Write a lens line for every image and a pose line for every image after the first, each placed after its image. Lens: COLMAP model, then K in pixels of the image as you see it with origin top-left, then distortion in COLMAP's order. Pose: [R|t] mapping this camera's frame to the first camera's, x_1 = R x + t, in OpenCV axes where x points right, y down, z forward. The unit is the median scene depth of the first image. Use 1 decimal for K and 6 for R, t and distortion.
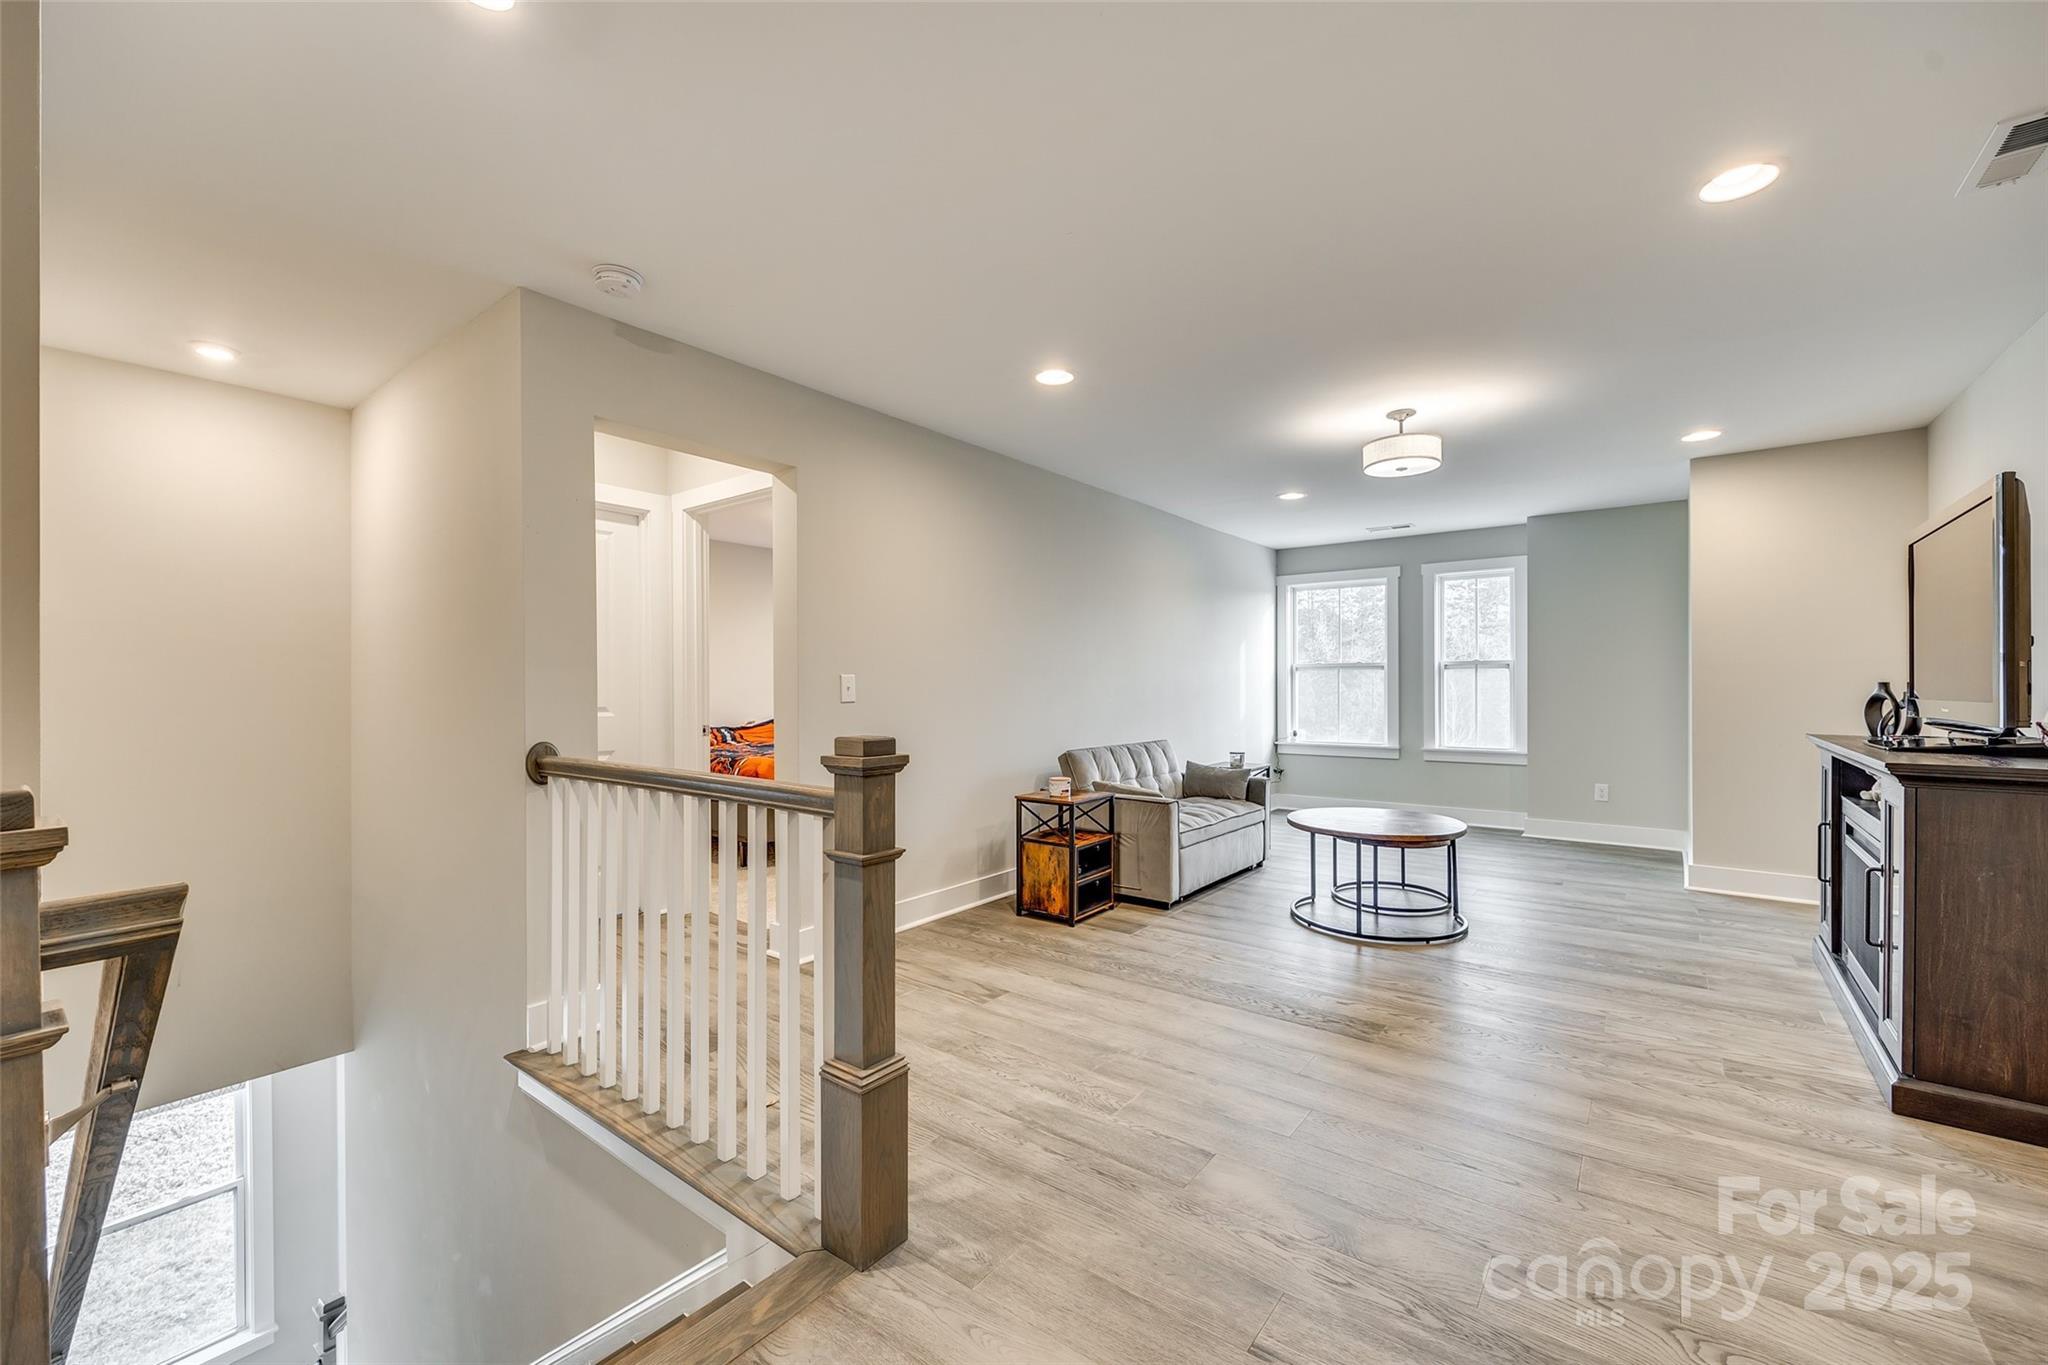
lens RADIAL K [[821.9, 0, 1024.0], [0, 821.9, 682.5], [0, 0, 1]] dist [-0.002463, -0.000256]
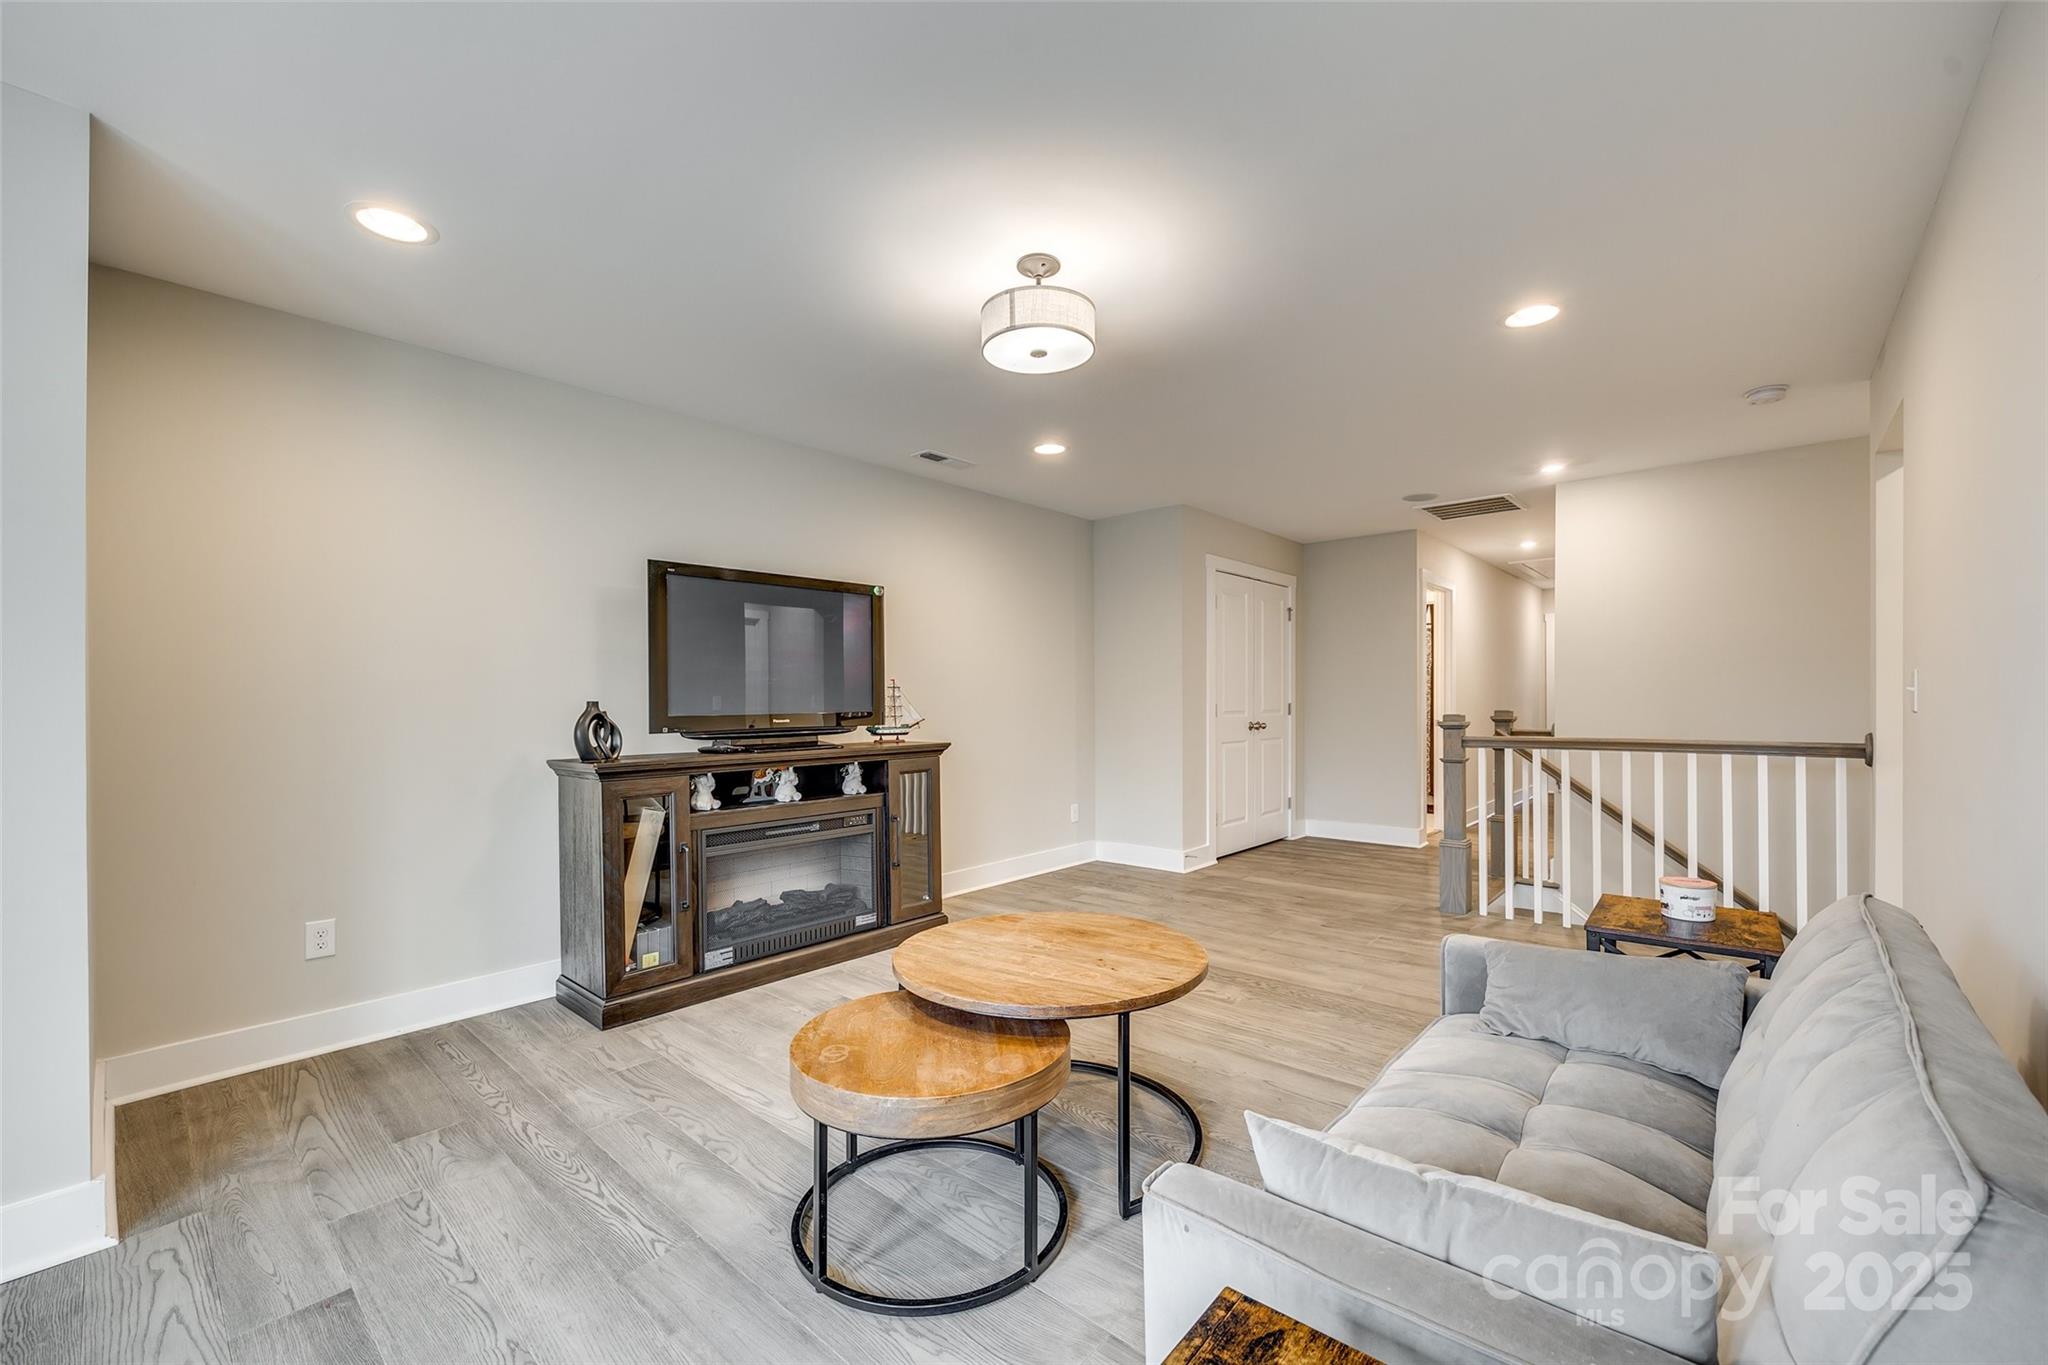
lens RADIAL K [[821.9, 0, 1024.0], [0, 821.9, 682.5], [0, 0, 1]] dist [-0.002463, -0.000256]
pose [[-0.997002, 0.000862, 0.077366, 0.733040], [-0.000566, 0.999830, -0.018435, 0.008001], [-0.077369, -0.018424, -0.996832, 2.815555]]
